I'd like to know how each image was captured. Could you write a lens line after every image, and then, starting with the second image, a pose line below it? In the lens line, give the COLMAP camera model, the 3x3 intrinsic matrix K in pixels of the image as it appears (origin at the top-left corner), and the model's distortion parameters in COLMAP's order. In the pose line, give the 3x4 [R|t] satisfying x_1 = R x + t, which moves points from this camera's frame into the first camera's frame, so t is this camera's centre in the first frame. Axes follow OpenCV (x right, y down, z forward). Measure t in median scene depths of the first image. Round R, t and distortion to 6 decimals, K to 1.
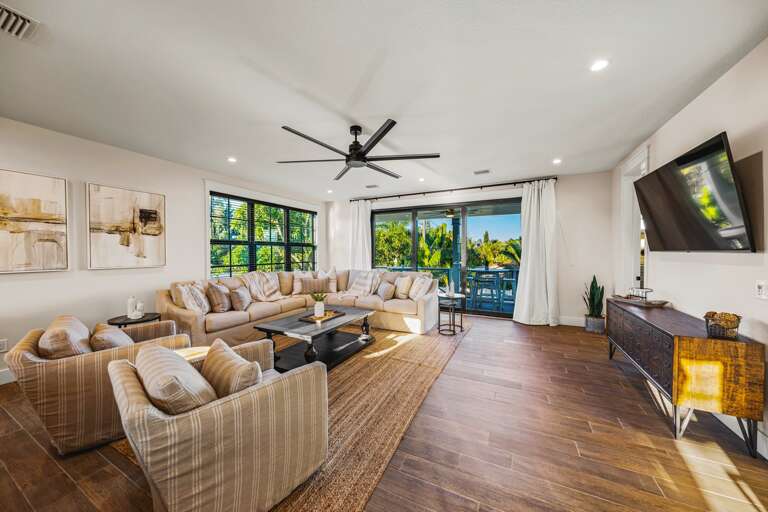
lens RADIAL K [[263.5, 0, 389.6], [0, 263.5, 258.0], [0, 0, 1]] dist [-0.001841, -0.000126]
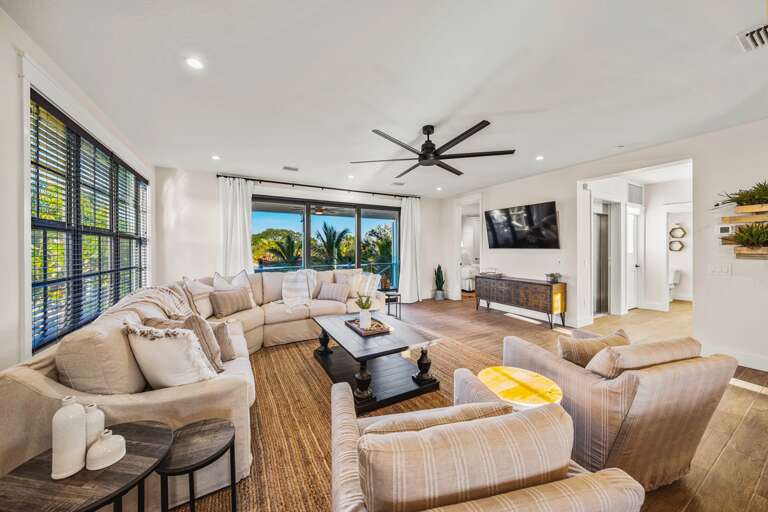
lens RADIAL K [[263.5, 0, 384.6], [0, 263.5, 251.9], [0, 0, 1]] dist [-0.001841, -0.000126]
pose [[0.568781, -0.008076, 0.822450, -0.586646], [0.016263, 0.999867, -0.001428, -0.008521], [-0.822328, 0.014188, 0.568836, 0.305037]]
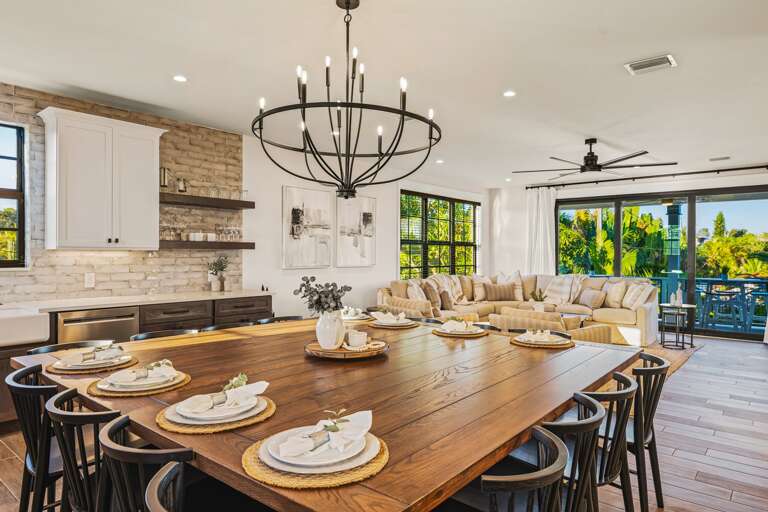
lens RADIAL K [[496.4, 0, 382.8], [0, 496.4, 256.9], [0, 0, 1]] dist [0.006460, 0.002211]
pose [[0.970922, 0.009983, -0.239189, -0.258399], [-0.013147, 0.999846, -0.011633, 0.013471], [0.239036, 0.014439, 0.970903, -0.662151]]
